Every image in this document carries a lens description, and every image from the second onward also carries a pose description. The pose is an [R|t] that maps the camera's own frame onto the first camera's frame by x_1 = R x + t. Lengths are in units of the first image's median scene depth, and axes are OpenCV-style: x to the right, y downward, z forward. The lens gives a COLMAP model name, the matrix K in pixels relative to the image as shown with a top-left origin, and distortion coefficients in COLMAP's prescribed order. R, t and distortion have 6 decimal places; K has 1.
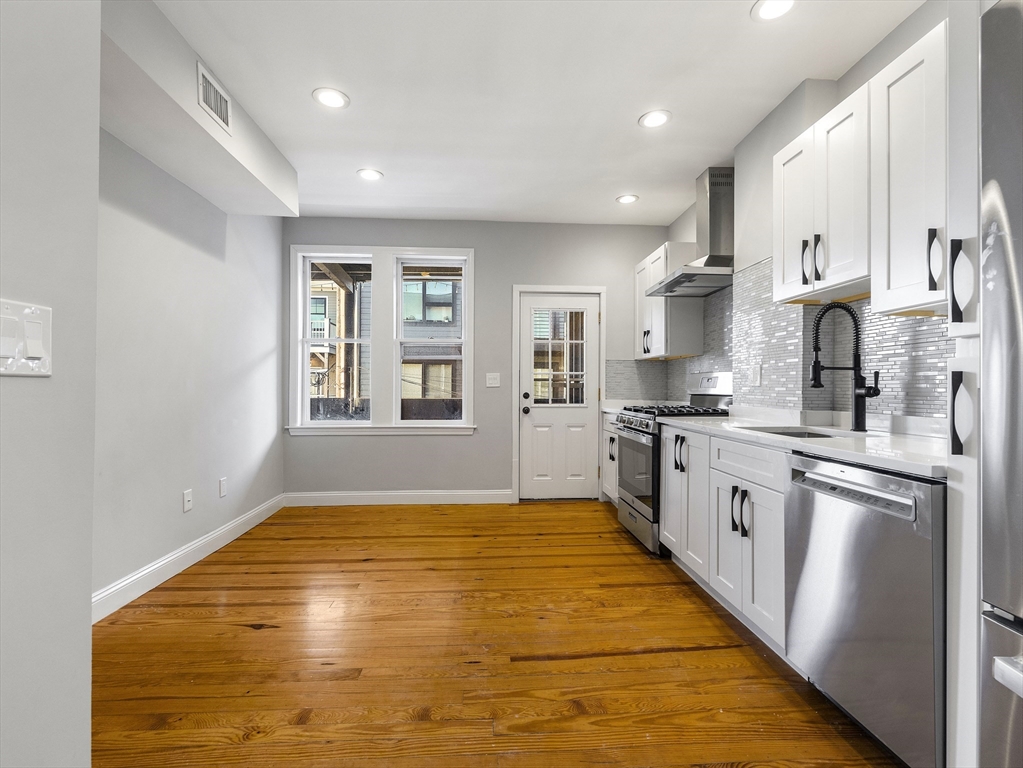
lens RADIAL K [[486.6, 0, 513.8], [0, 486.6, 385.6], [0, 0, 1]] dist [-0.000336, 0.000426]
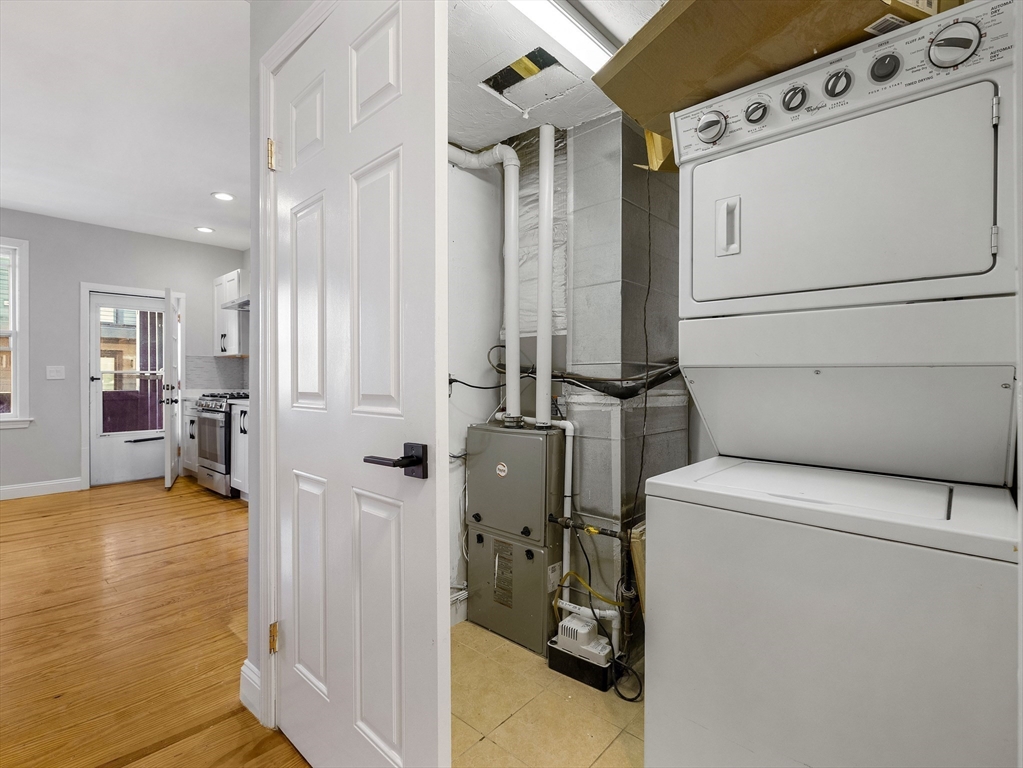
lens RADIAL K [[486.6, 0, 511.4], [0, 486.6, 380.2], [0, 0, 1]] dist [-0.000336, 0.000426]
pose [[0.713789, -0.007396, 0.700322, -0.122101], [0.002590, 0.999965, 0.007920, -0.001448], [-0.700356, -0.003839, 0.713783, -0.656969]]
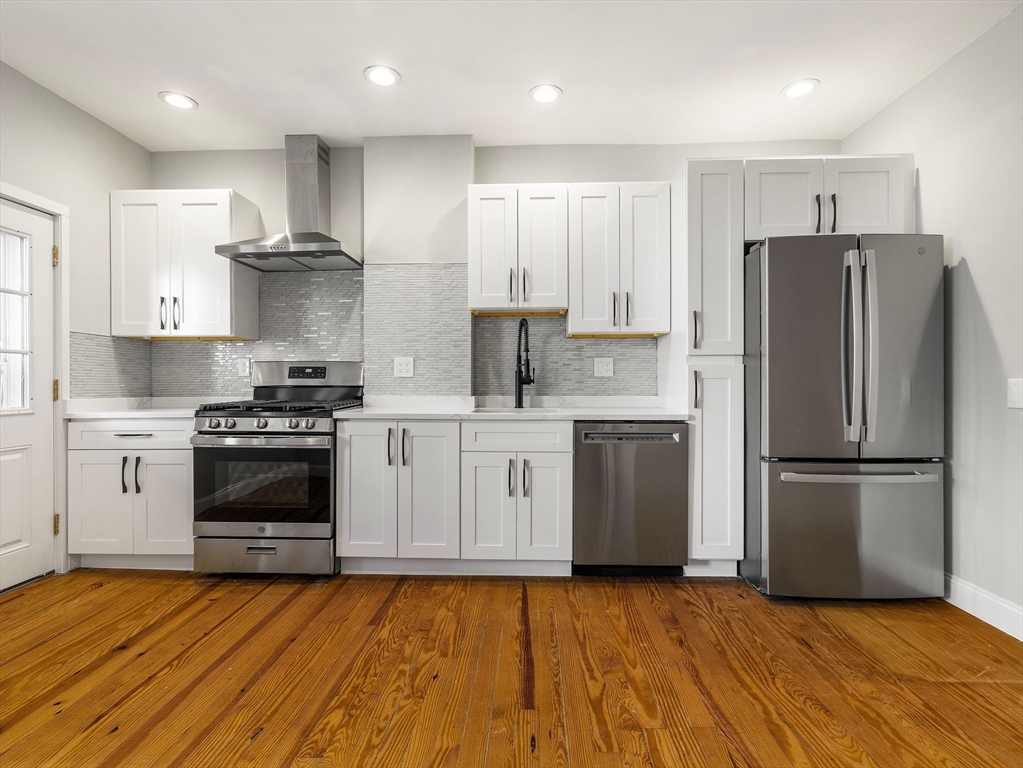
lens RADIAL K [[486.6, 0, 521.1], [0, 486.6, 384.1], [0, 0, 1]] dist [-0.000336, 0.000426]
pose [[0.100644, -0.009755, 0.994875, -0.573474], [-0.002954, 0.999945, 0.010104, 0.005706], [-0.994918, -0.003956, 0.100610, 0.656108]]
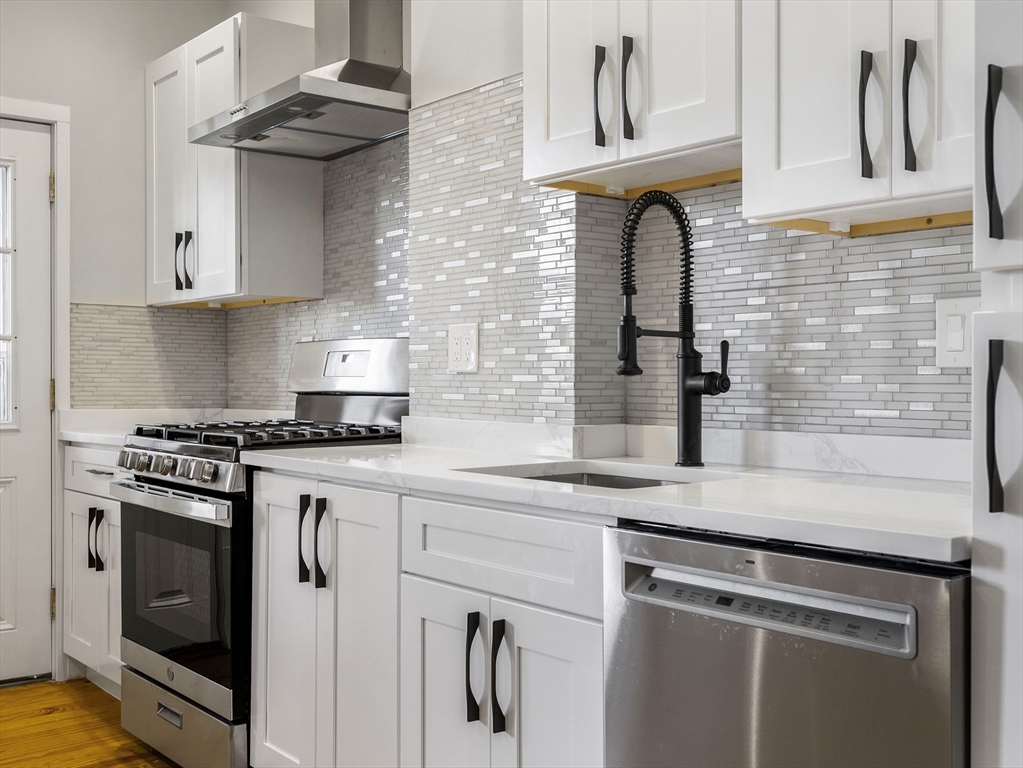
lens RADIAL K [[1129.9, 0, 513.6], [0, 1129.9, 384.4], [0, 0, 1]] dist [0.001152, 0.000000]
pose [[0.818892, -0.007174, 0.573903, -0.052885], [0.000874, 0.999936, 0.011252, 0.000771], [-0.573947, -0.008713, 0.818846, 0.148410]]
